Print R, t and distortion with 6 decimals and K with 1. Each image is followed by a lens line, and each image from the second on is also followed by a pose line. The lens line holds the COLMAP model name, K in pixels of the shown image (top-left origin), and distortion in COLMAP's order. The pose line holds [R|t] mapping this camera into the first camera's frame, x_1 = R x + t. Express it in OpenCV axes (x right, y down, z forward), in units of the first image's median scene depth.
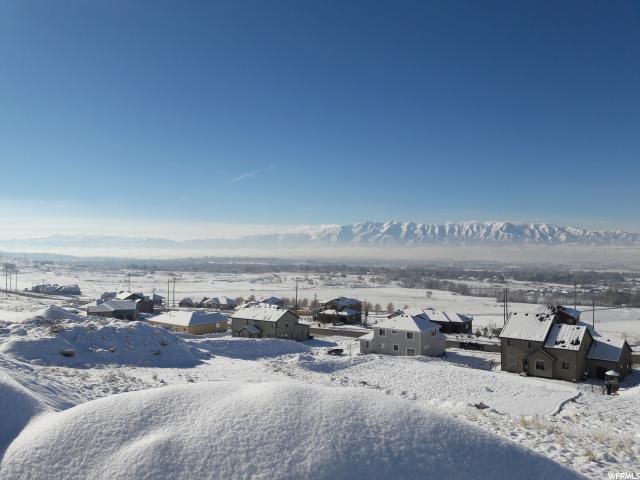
lens RADIAL K [[517.4, 0, 319.6], [0, 517.4, 256.0], [0, 0, 1]] dist [0.067700, -0.118302]
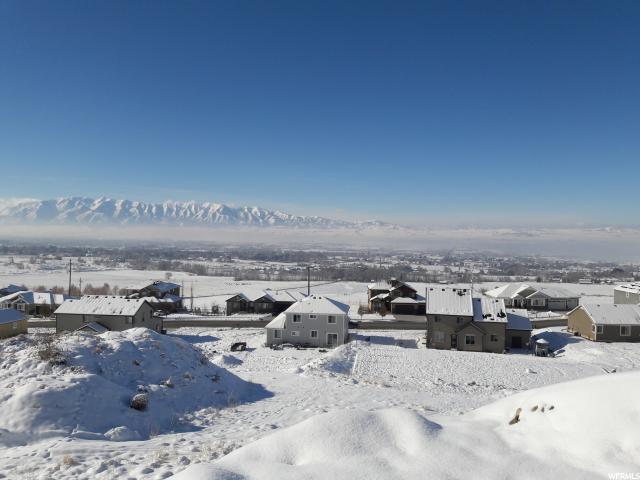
lens RADIAL K [[517.4, 0, 320.0], [0, 517.4, 239.8], [0, 0, 1]] dist [0.067700, -0.118302]
pose [[0.854976, 0.005415, 0.518639, -0.356812], [-0.008467, 0.999958, 0.003517, 0.015913], [-0.518598, -0.007398, 0.854986, 0.297145]]
